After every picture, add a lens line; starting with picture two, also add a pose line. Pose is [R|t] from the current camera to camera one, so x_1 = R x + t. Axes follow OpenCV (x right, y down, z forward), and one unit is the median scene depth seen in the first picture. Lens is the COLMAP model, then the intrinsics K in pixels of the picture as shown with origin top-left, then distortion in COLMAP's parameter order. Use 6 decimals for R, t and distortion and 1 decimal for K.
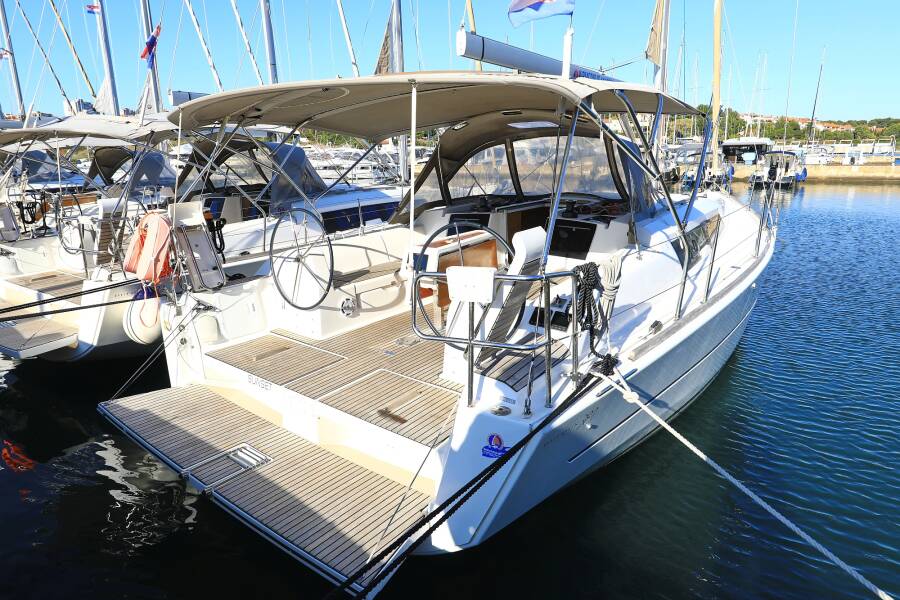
lens RADIAL K [[536.3, 0, 444.9], [0, 536.3, 274.4], [0, 0, 1]] dist [0.025178, -0.000088]
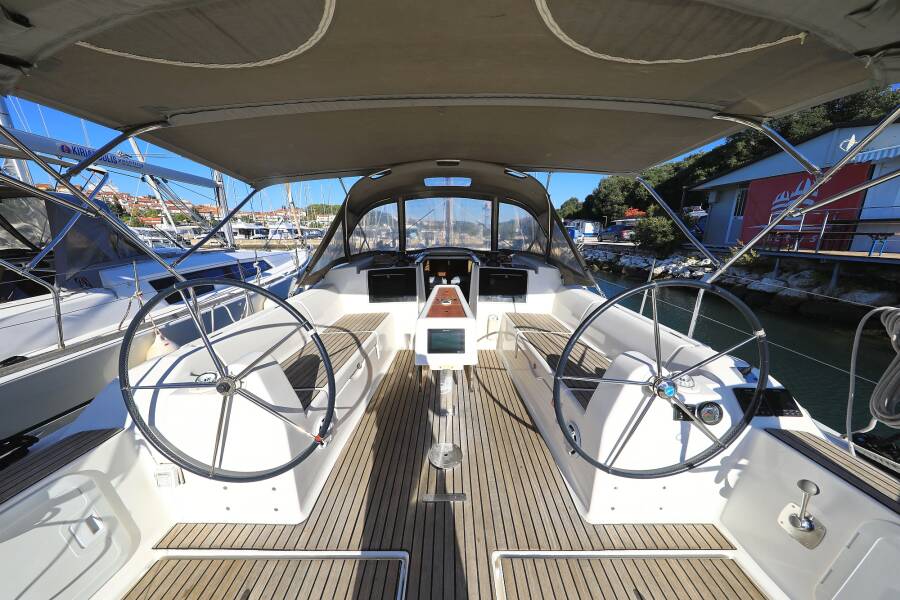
lens RADIAL K [[296.4, 0, 450.0], [0, 296.4, 300.0], [0, 0, 1]] dist [0.001775, 0.000084]
pose [[0.790864, -0.125558, 0.598974, -0.232883], [0.126765, 0.991110, 0.040382, -0.075878], [-0.598720, 0.043992, 0.799750, 0.593570]]
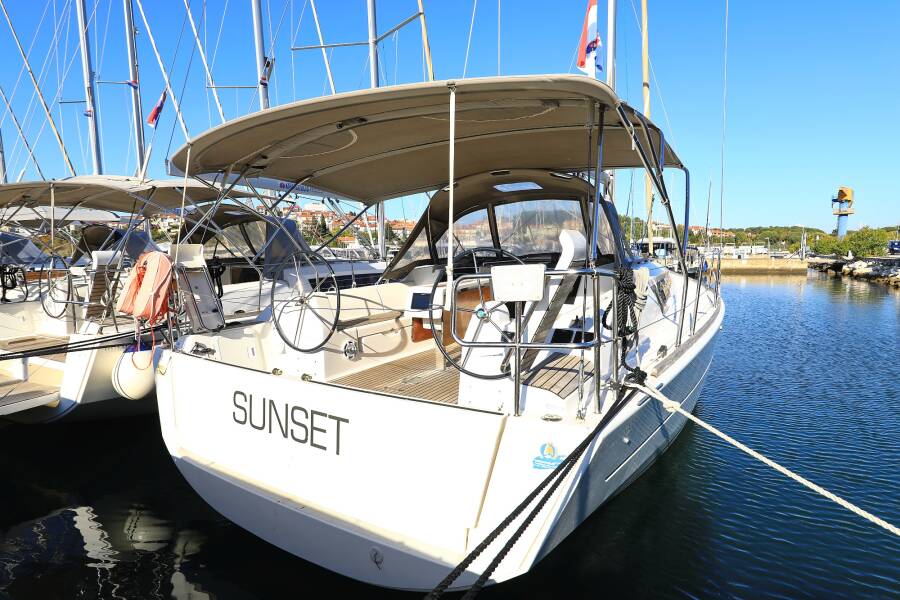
lens RADIAL K [[476.7, 0, 450.0], [0, 476.7, 300.0], [0, 0, 1]] dist [-0.002521, 0.000578]
pose [[0.995507, -0.011030, 0.094039, -0.072393], [0.022560, 0.992220, -0.122439, 0.074522], [-0.091956, 0.124011, 0.988011, 0.088114]]
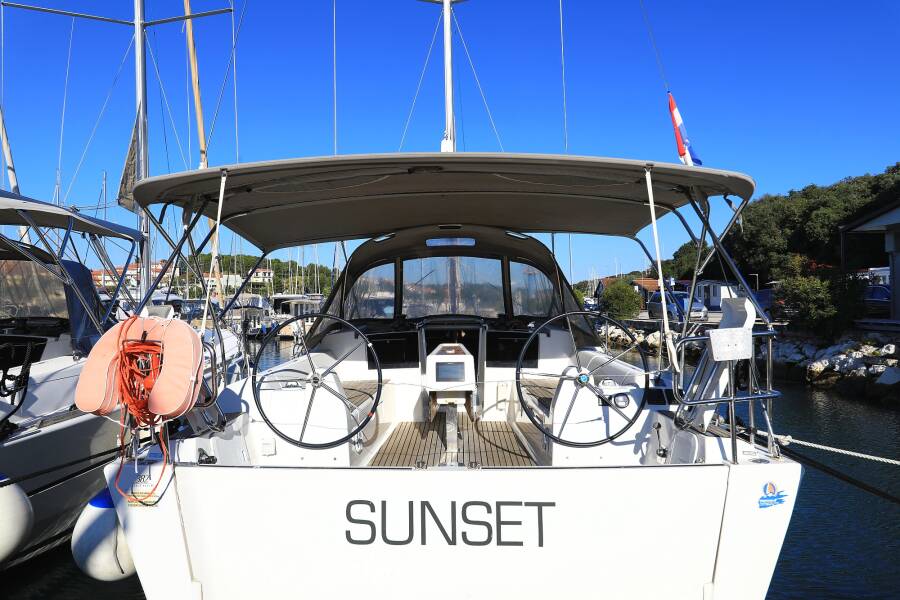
lens RADIAL K [[605.1, 0, 450.0], [0, 605.1, 300.0], [0, 0, 1]] dist [-0.002646, 0.000298]
pose [[0.799936, 0.011360, 0.599978, -0.558863], [0.131672, 0.972132, -0.193961, 0.046878], [-0.585462, 0.234157, 0.776148, 0.175132]]
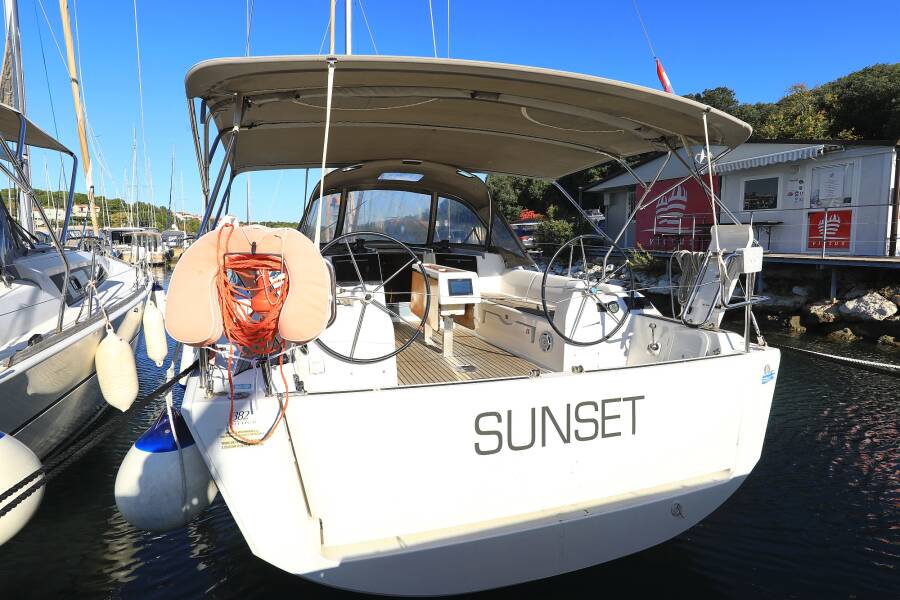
lens RADIAL K [[445.2, 0, 425.4], [0, 445.2, 276.3], [0, 0, 1]] dist [0.005944, 0.000758]
pose [[0.564372, -0.053911, 0.823758, -0.662987], [0.172197, 0.983603, -0.053604, -0.008077], [-0.807361, 0.172101, 0.564402, 0.501289]]
